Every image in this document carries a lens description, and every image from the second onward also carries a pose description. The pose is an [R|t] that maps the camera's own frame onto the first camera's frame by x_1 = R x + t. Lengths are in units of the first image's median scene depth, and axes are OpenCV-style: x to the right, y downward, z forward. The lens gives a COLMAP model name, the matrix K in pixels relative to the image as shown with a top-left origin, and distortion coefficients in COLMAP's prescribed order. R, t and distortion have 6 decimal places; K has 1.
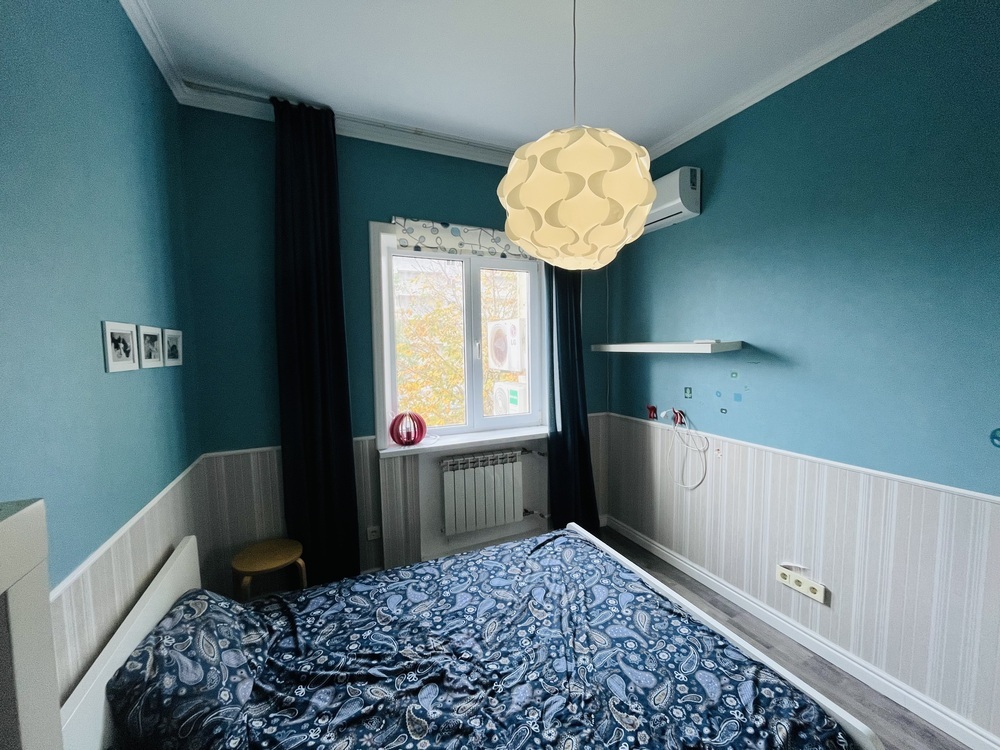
lens RADIAL K [[406.3, 0, 498.9], [0, 406.3, 374.5], [0, 0, 1]] dist [-0.001954, -0.000266]
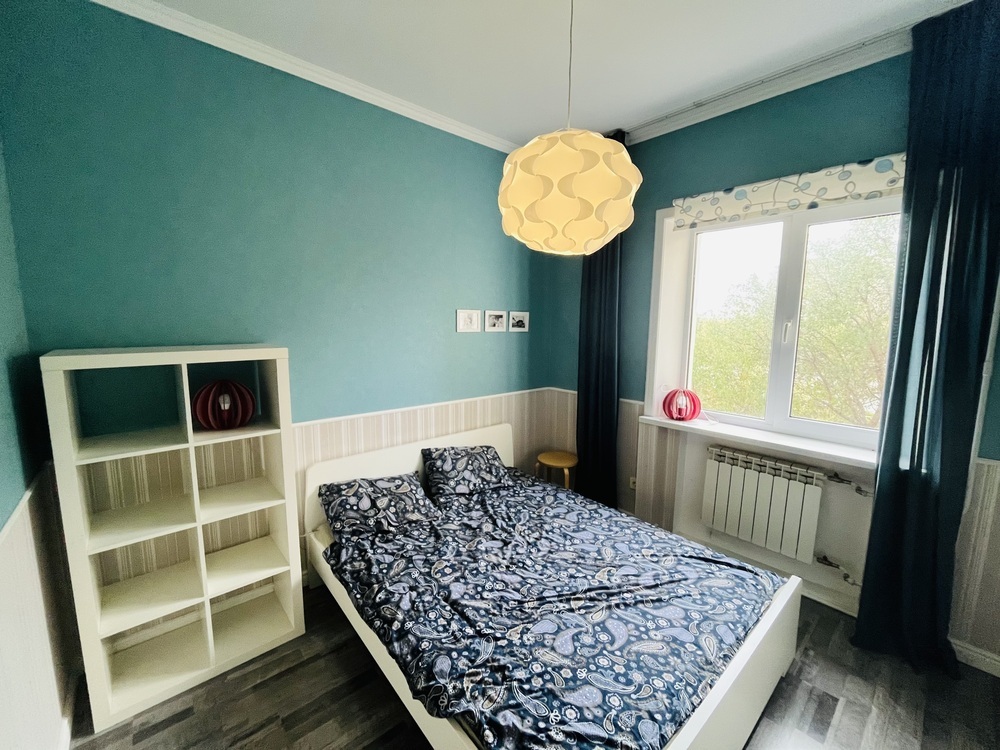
lens RADIAL K [[406.3, 0, 500.1], [0, 406.3, 376.3], [0, 0, 1]] dist [-0.001954, -0.000266]
pose [[0.294434, 0.144428, -0.944695, 0.905491], [-0.083215, 0.988634, 0.125209, -0.044210], [0.952042, 0.041747, 0.303106, 0.371685]]
